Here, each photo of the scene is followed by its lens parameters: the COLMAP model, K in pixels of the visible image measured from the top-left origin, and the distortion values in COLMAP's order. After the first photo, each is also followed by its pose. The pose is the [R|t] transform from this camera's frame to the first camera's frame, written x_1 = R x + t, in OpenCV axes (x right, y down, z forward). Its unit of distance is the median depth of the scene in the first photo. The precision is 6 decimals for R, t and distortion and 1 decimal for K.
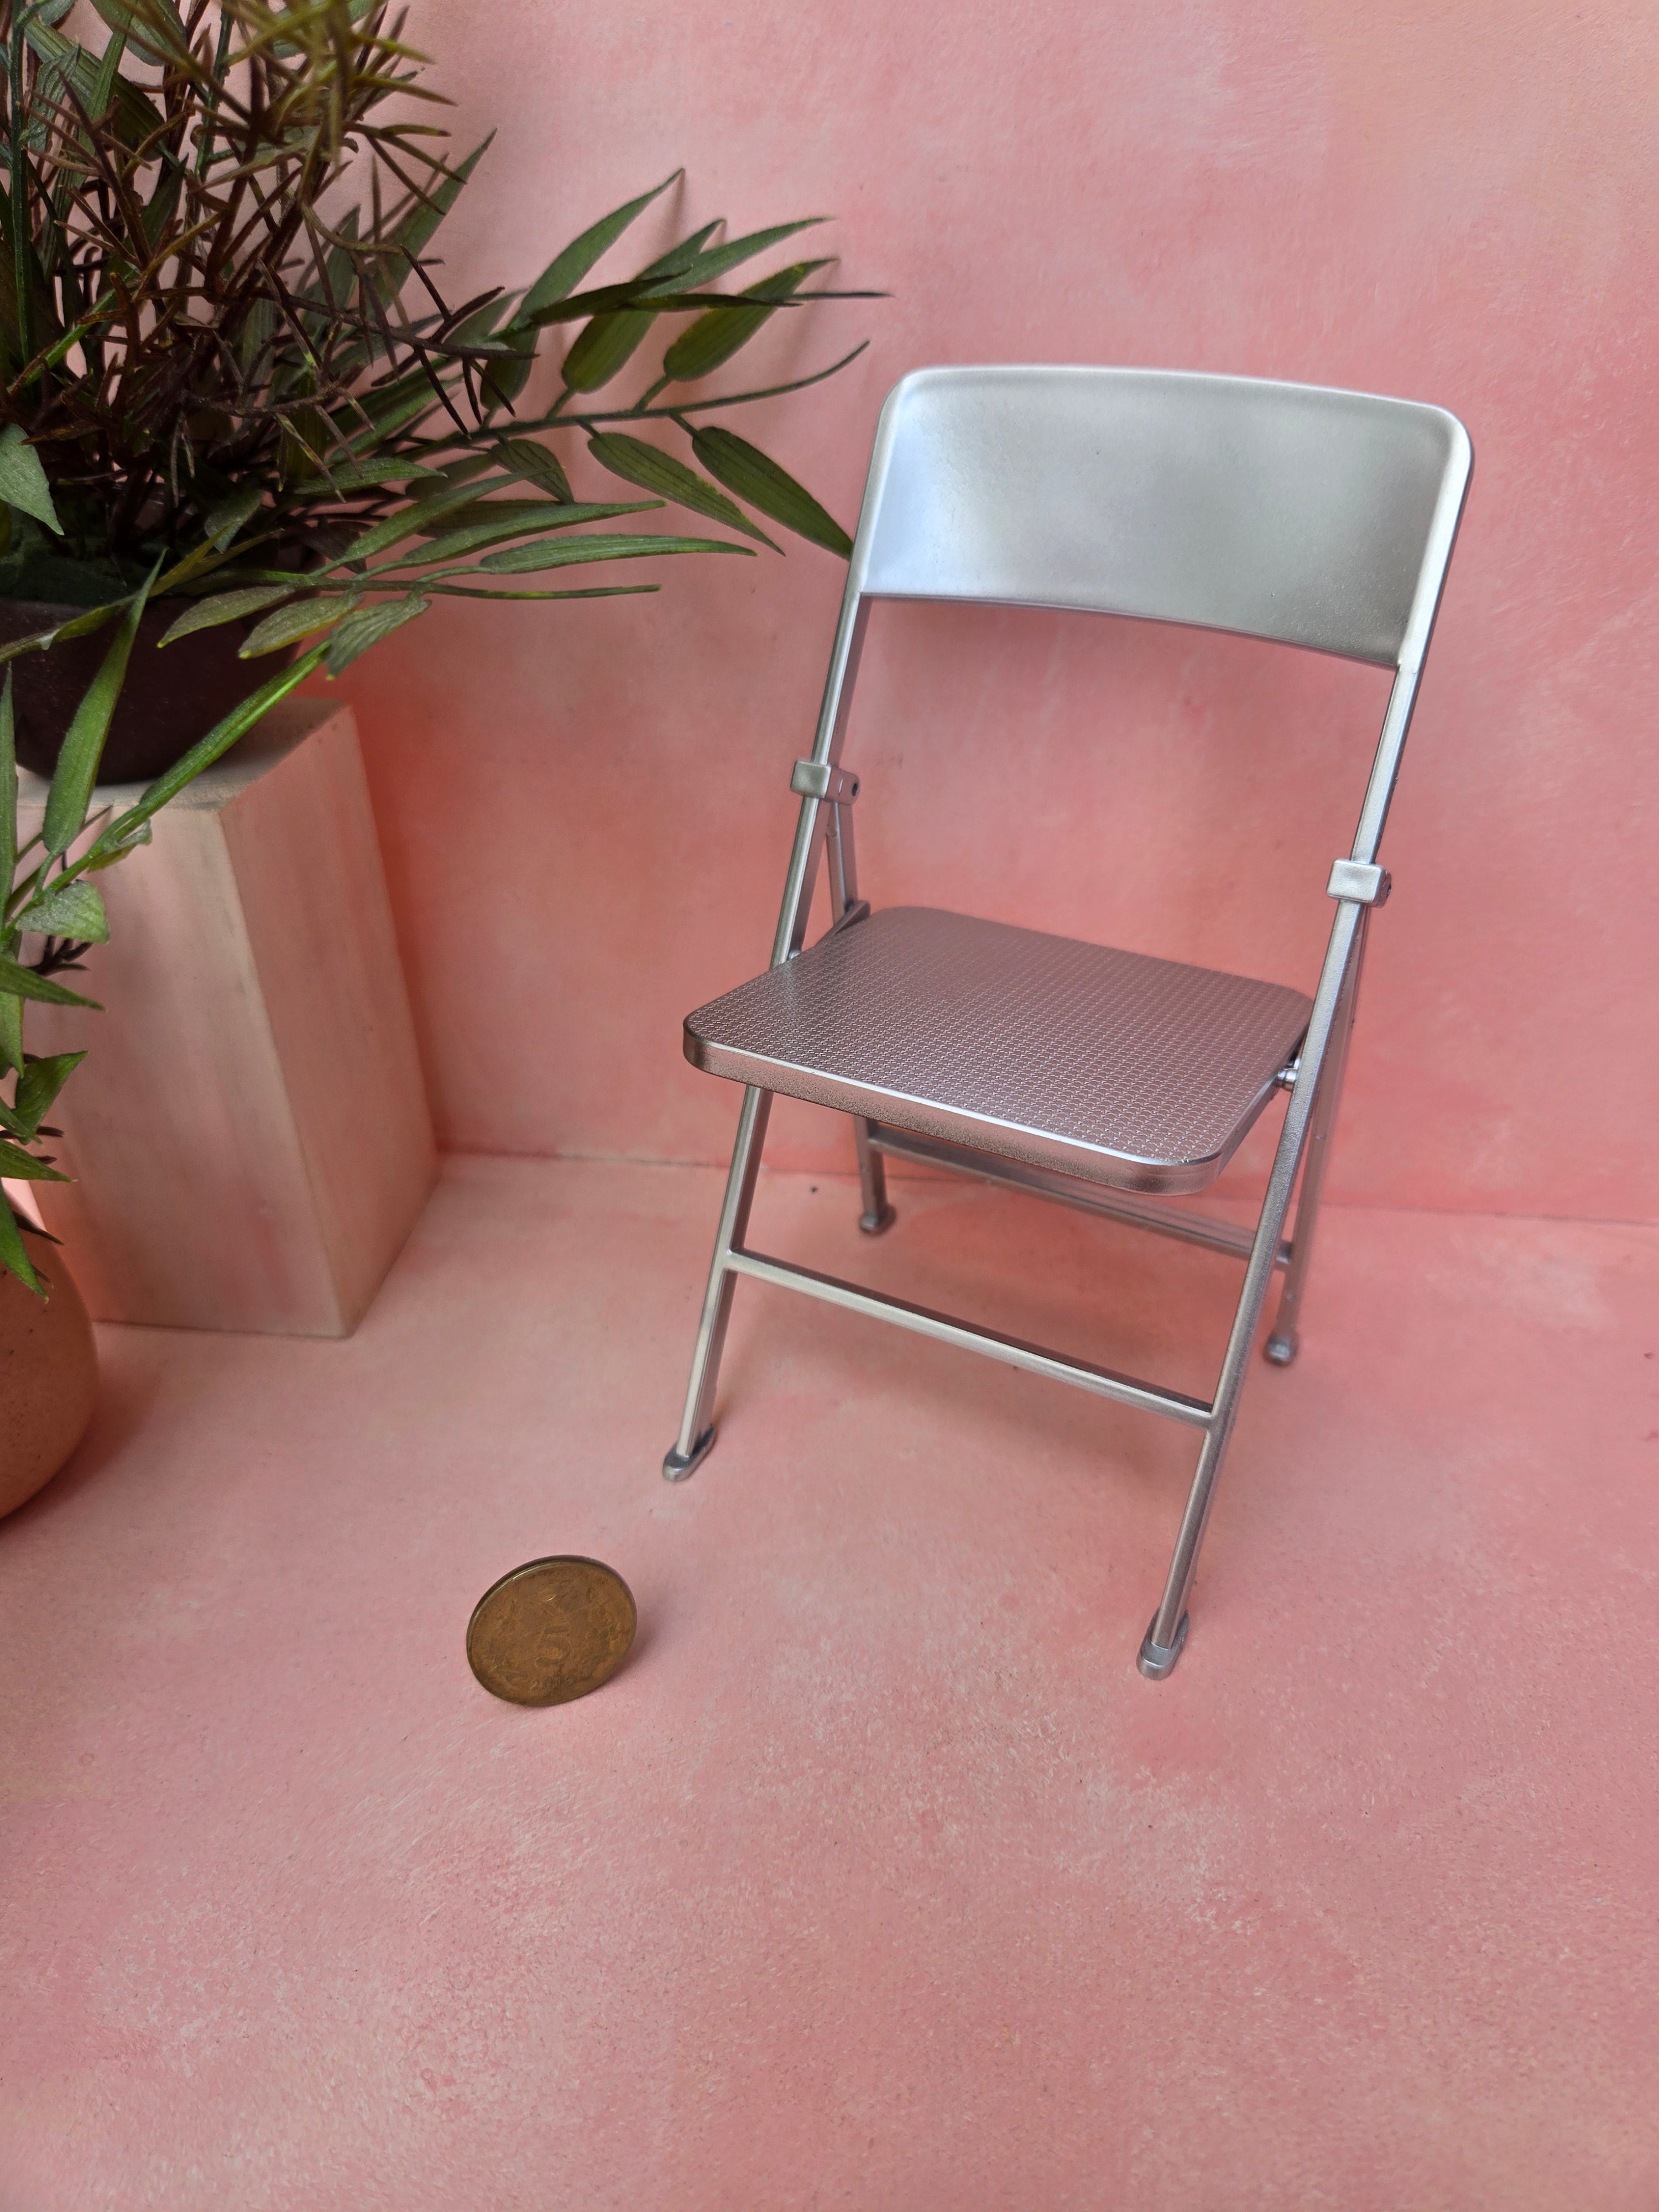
lens RADIAL K [[1449.8, 0, 842.0], [0, 1449.8, 1077.9], [0, 0, 1]] dist [0.021133, -0.031544]
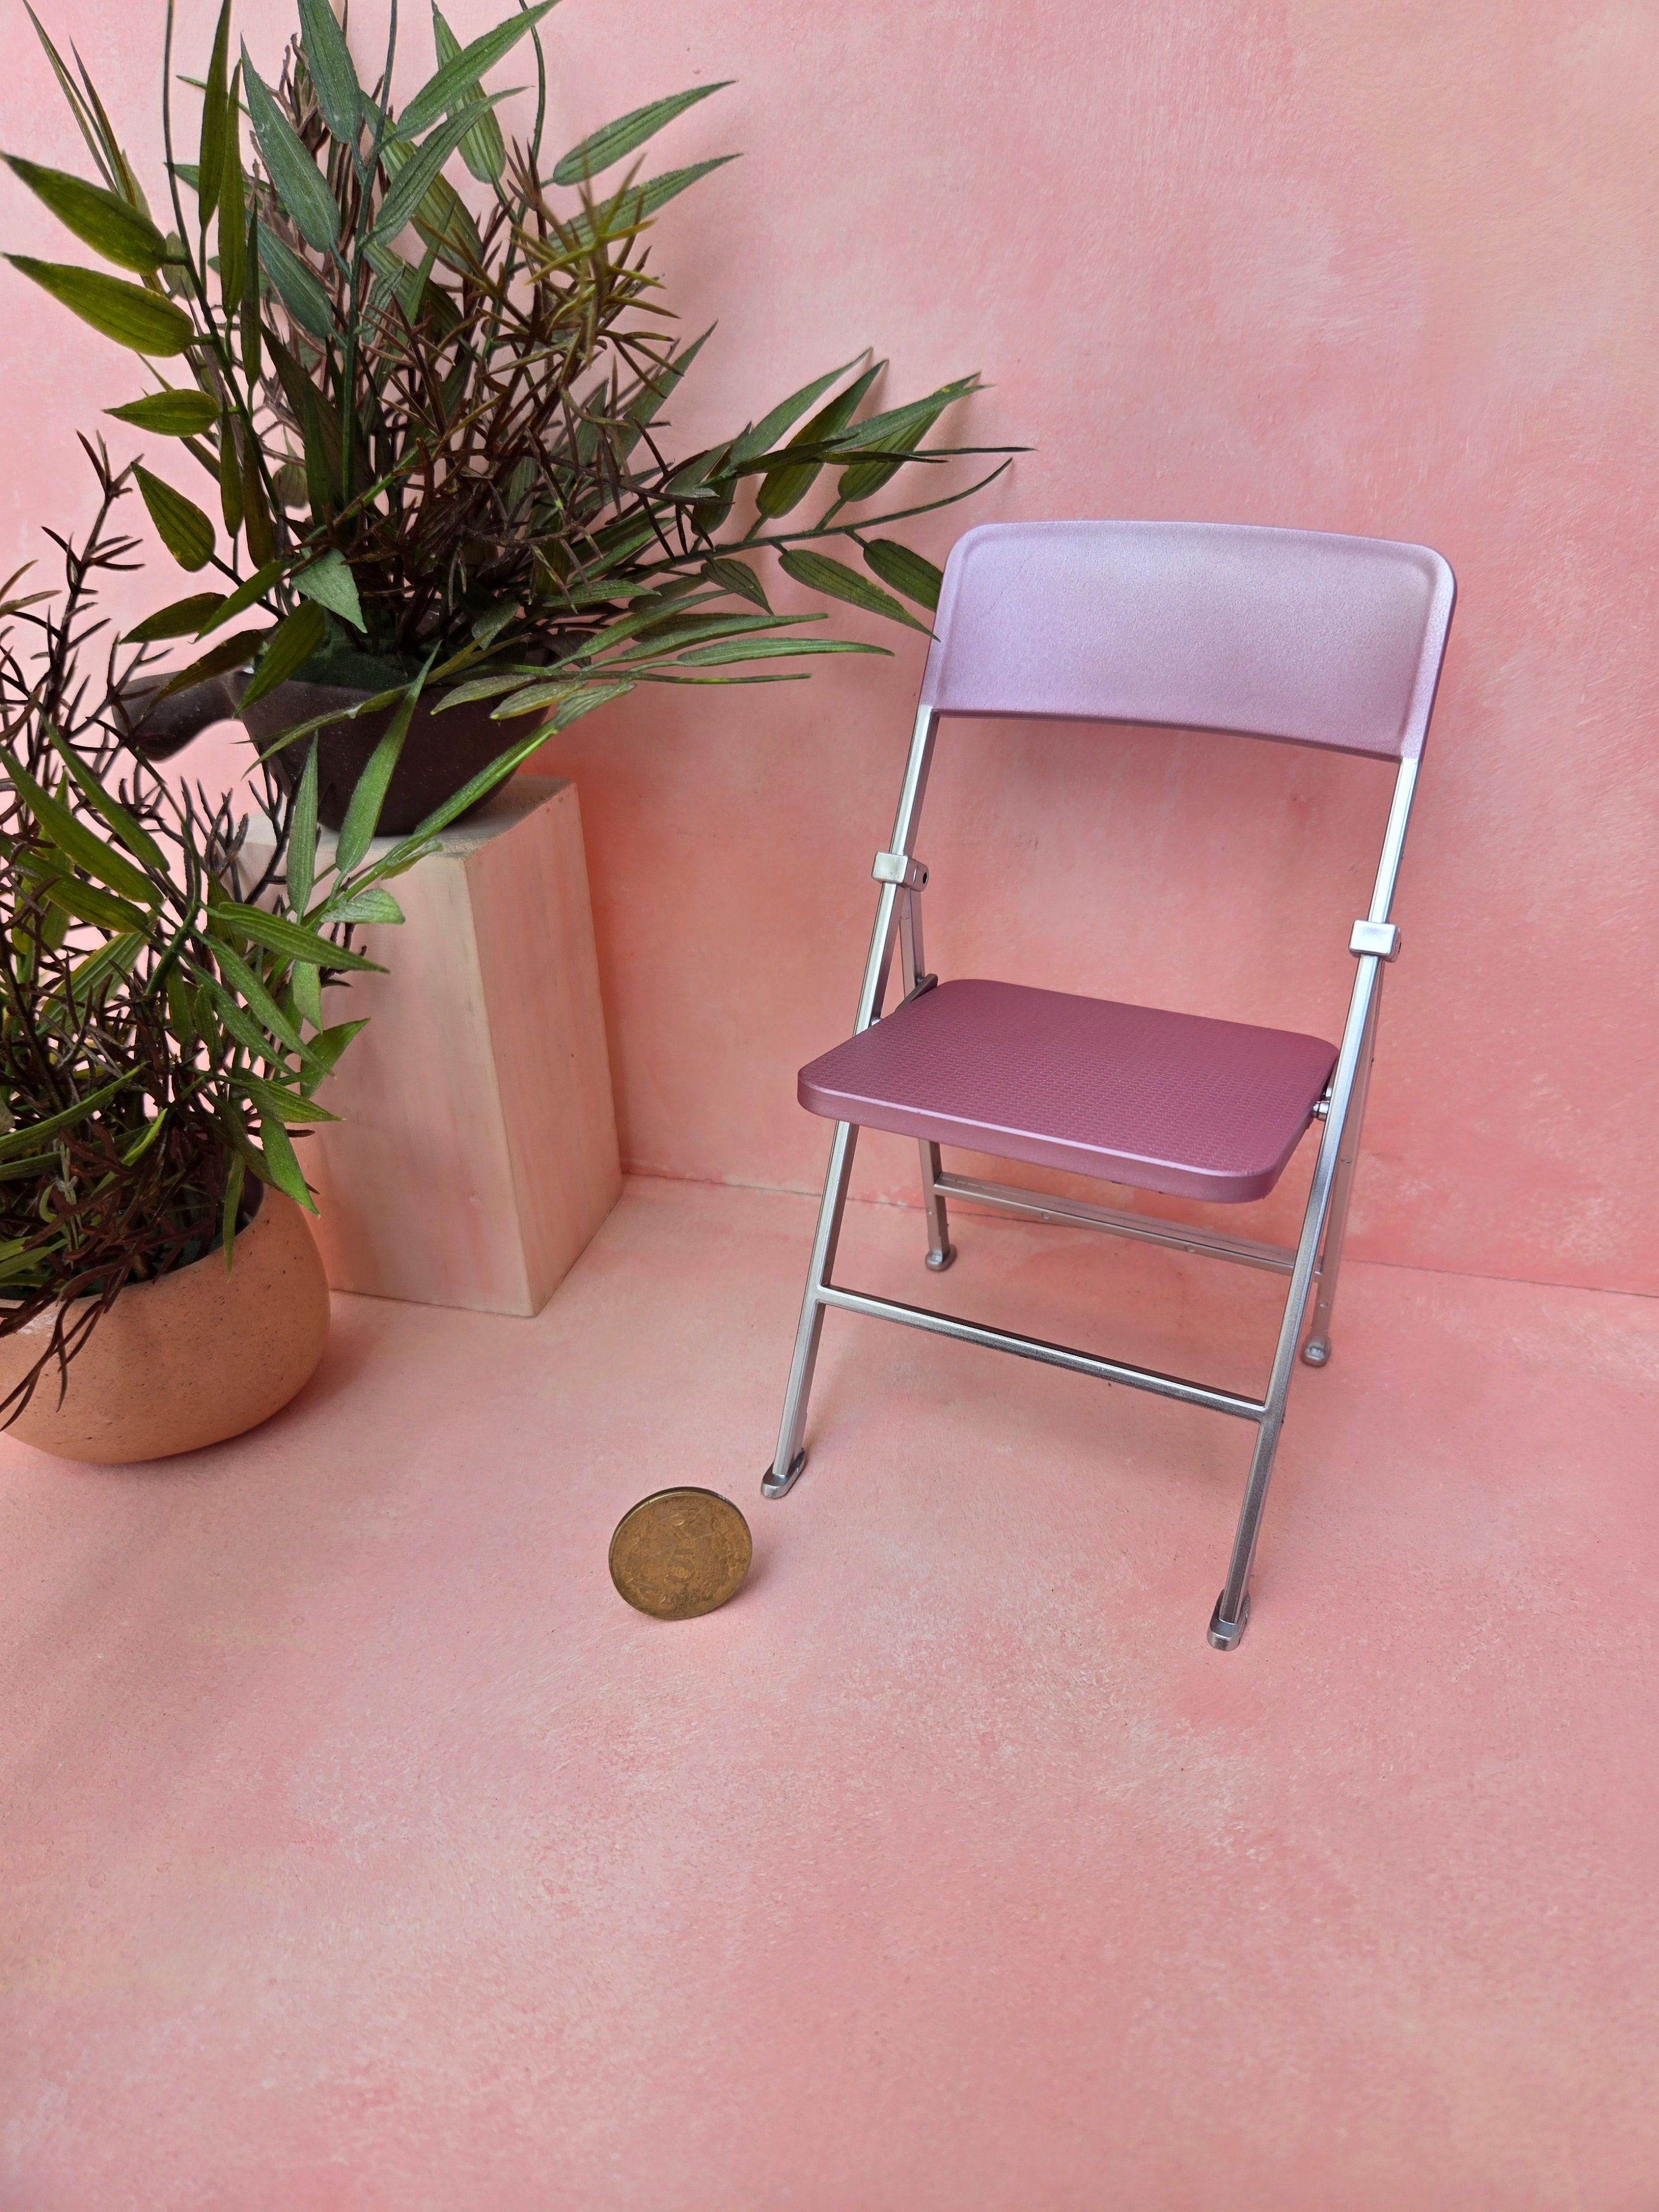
lens RADIAL K [[1428.2, 0, 859.9], [0, 1428.2, 1101.6], [0, 0, 1]] dist [0.038536, -0.042269]
pose [[0.990977, 0.053691, -0.122808, 0.069007], [-0.061199, 0.996427, -0.058209, 0.077027], [0.119243, 0.065200, 0.990722, -0.161327]]
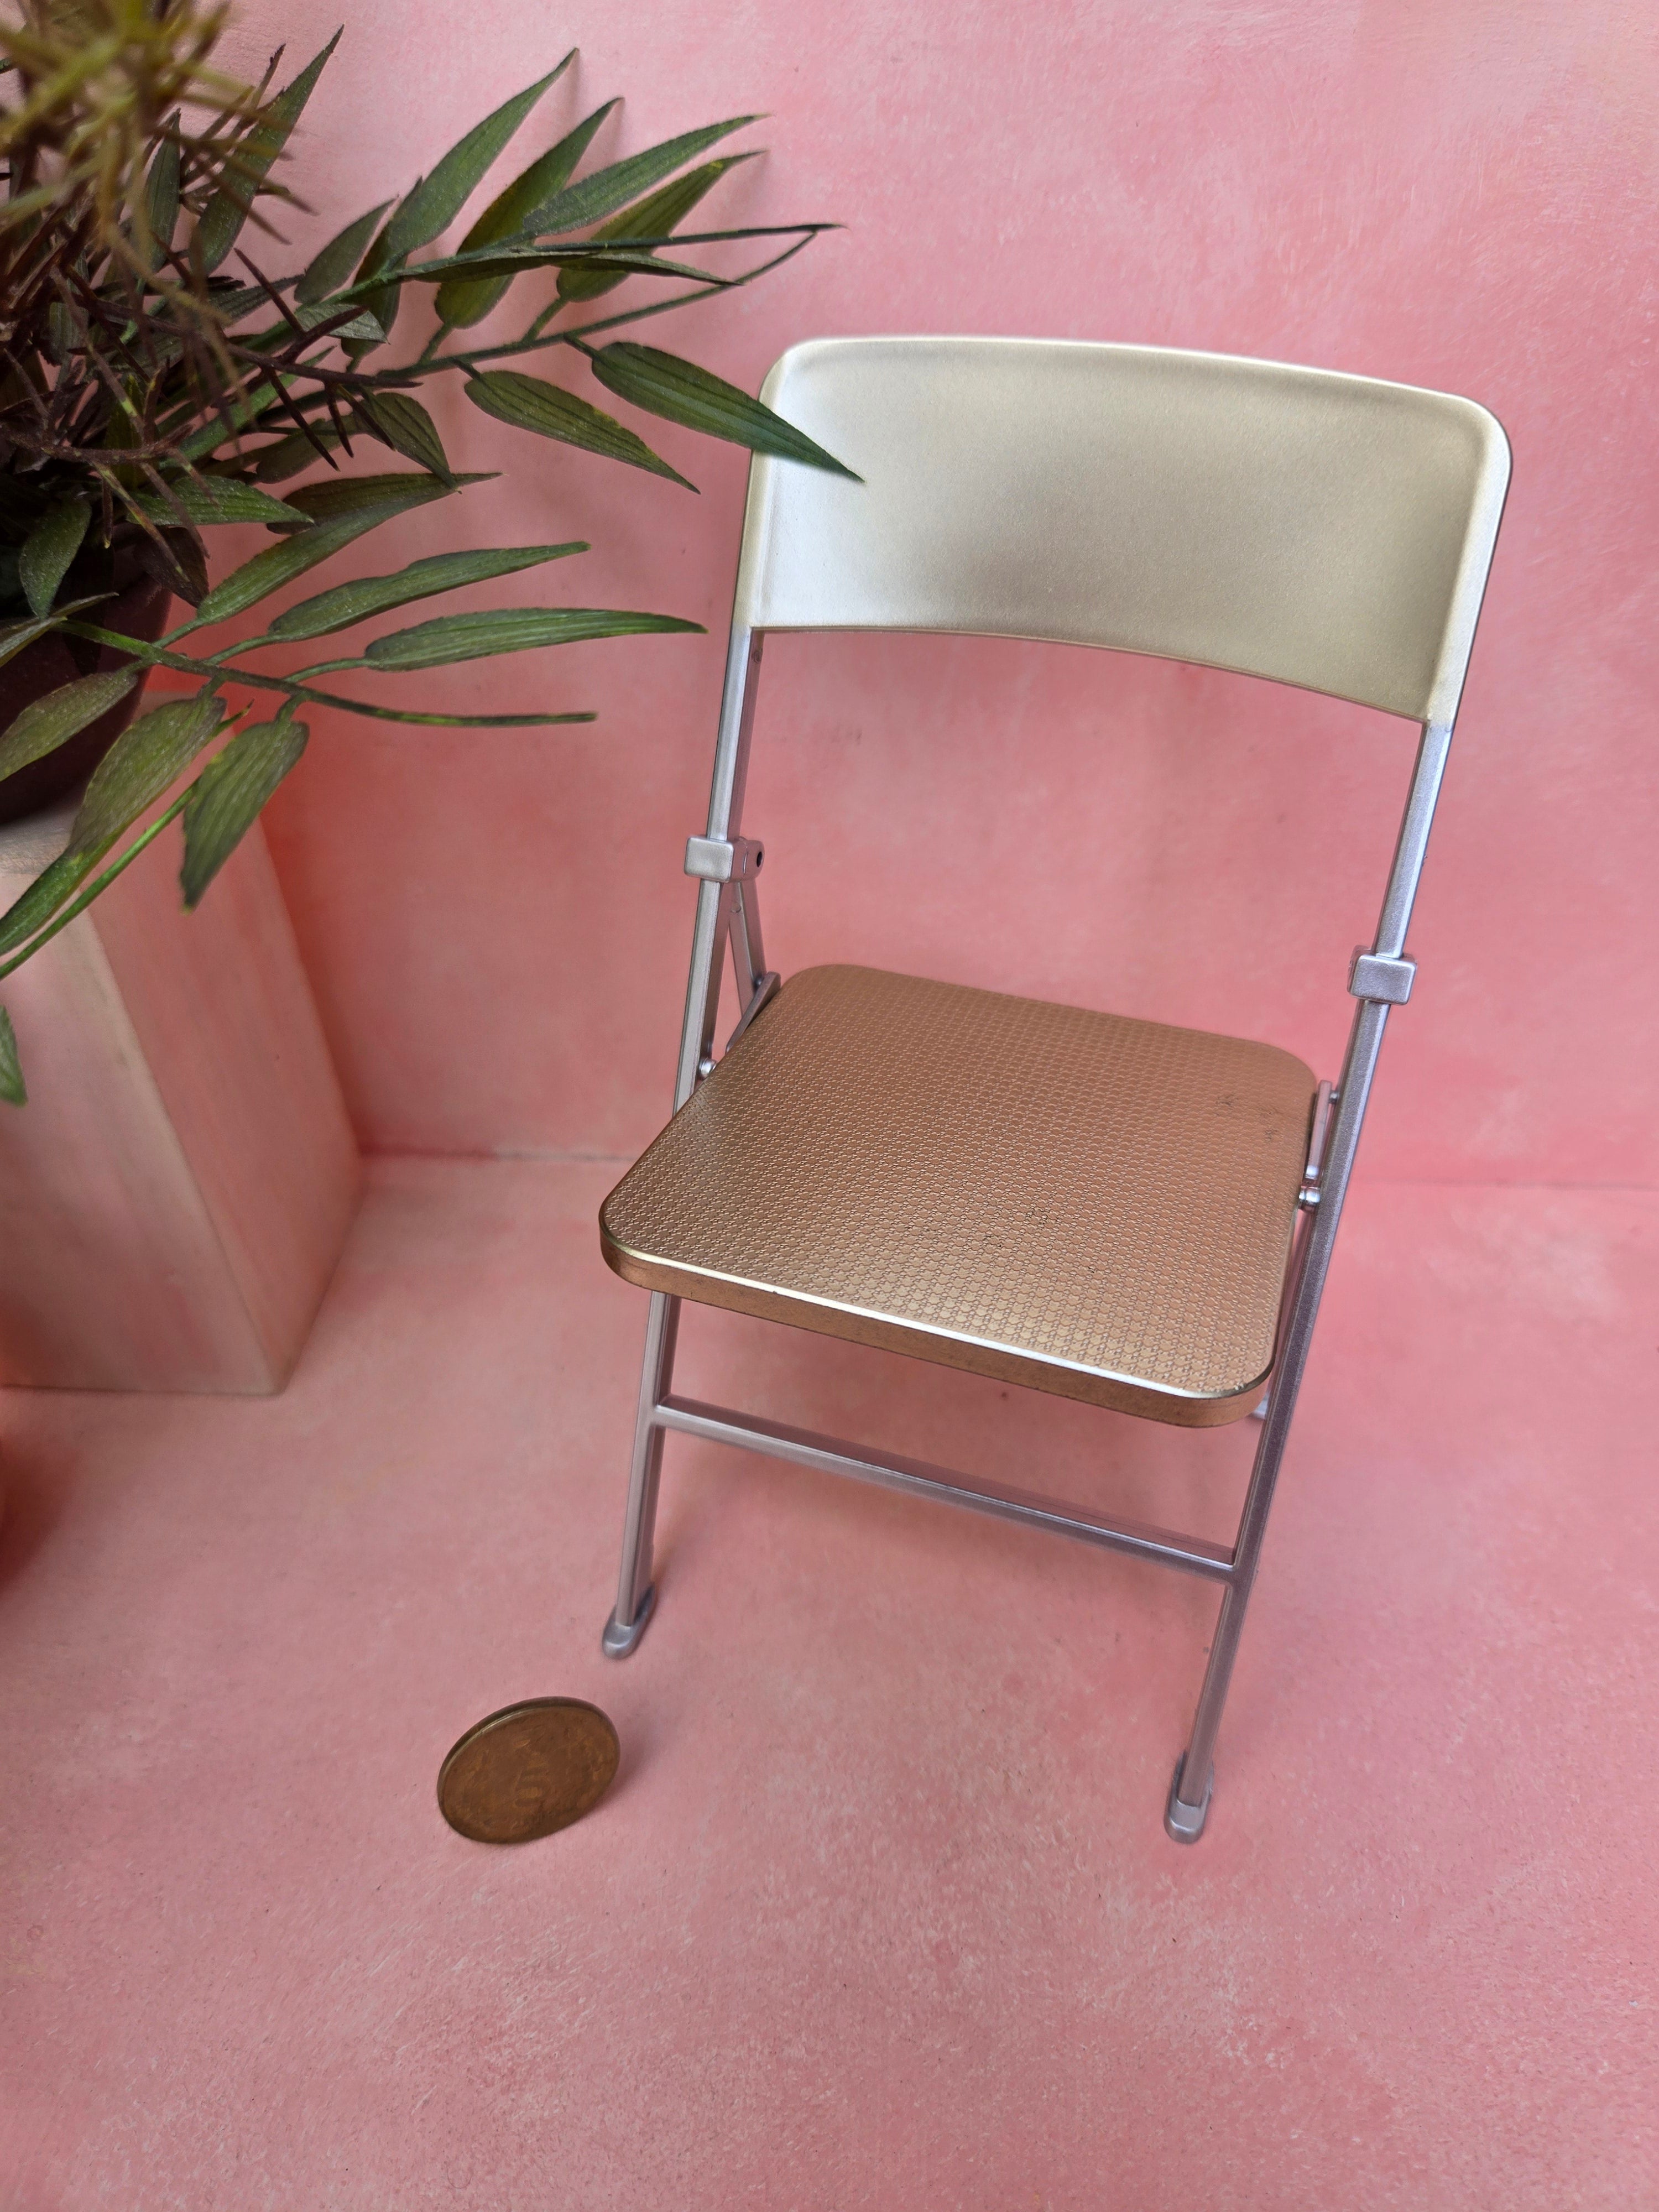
lens RADIAL K [[1469.2, 0, 833.6], [0, 1469.2, 1061.5], [0, 0, 1]] dist [0.015810, -0.029804]
pose [[0.998391, -0.041400, 0.038753, -0.023848], [0.036155, 0.991190, 0.127420, -0.183221], [-0.043686, -0.125814, 0.991091, 0.119682]]
